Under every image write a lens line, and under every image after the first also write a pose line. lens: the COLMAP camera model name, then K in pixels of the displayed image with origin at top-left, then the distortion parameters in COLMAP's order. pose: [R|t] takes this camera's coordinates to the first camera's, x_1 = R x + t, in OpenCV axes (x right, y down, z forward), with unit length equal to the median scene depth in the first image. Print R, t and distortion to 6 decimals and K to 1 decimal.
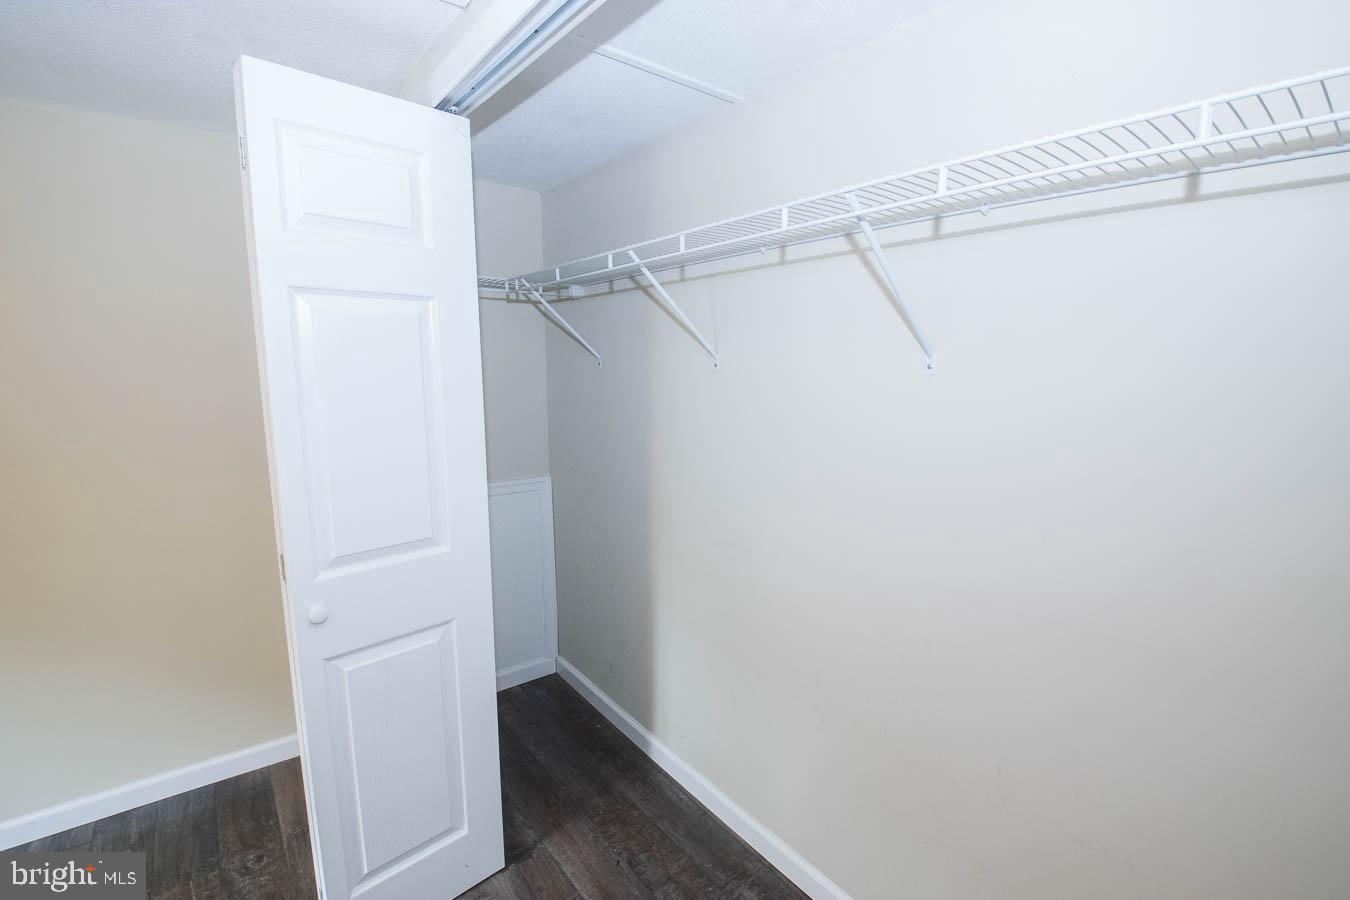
lens RADIAL K [[597.1, 0, 671.6], [0, 597.1, 457.2], [0, 0, 1]] dist [0.015650, -0.031524]
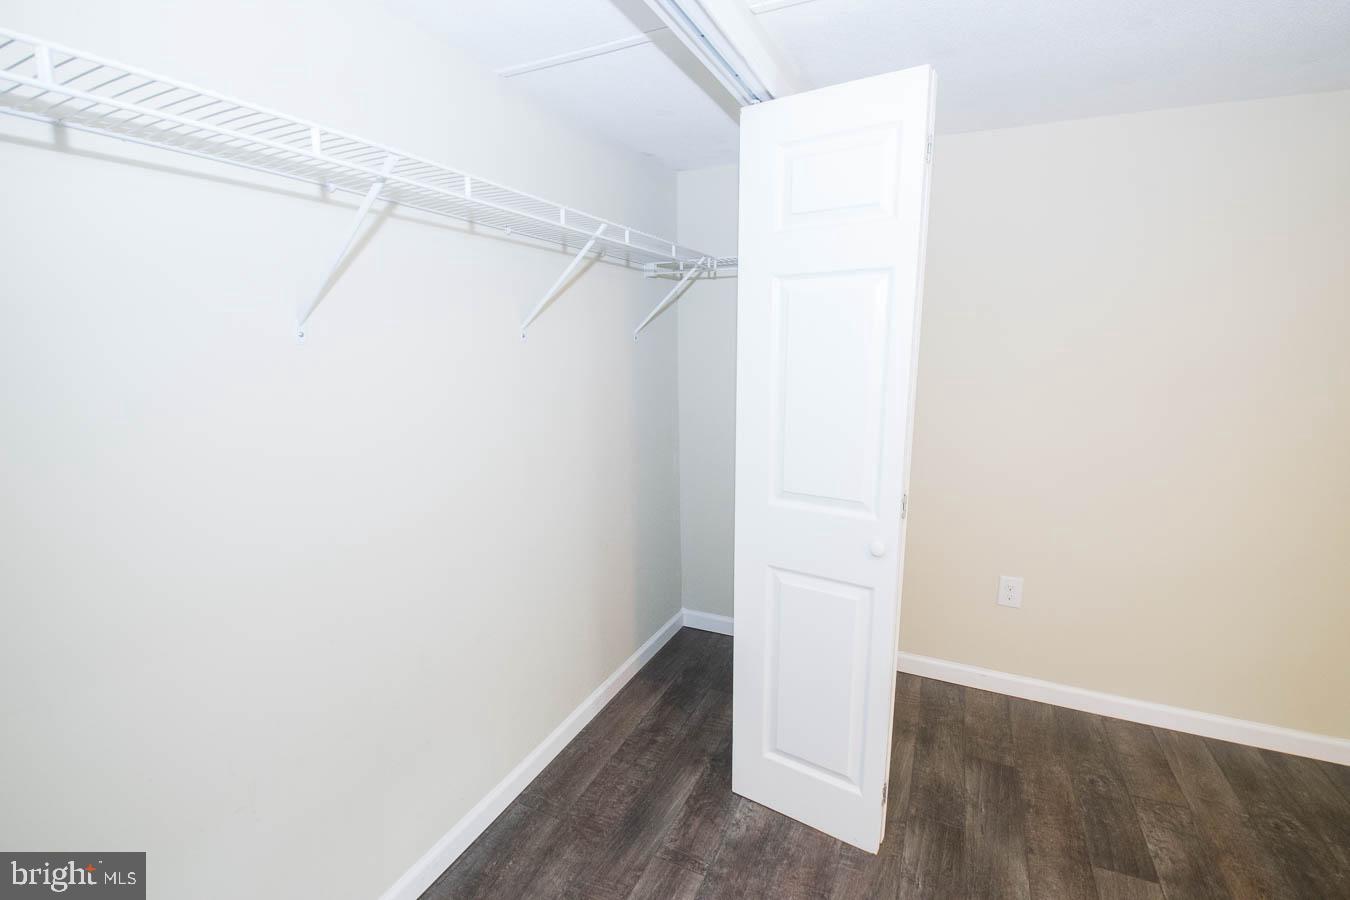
lens RADIAL K [[597.1, 0, 671.6], [0, 597.1, 457.2], [0, 0, 1]] dist [0.015650, -0.031524]
pose [[-0.440396, -0.195315, 0.876301, -0.746755], [0.116777, 0.955297, 0.271609, -0.165282], [-0.890177, 0.221947, -0.397900, 0.977771]]
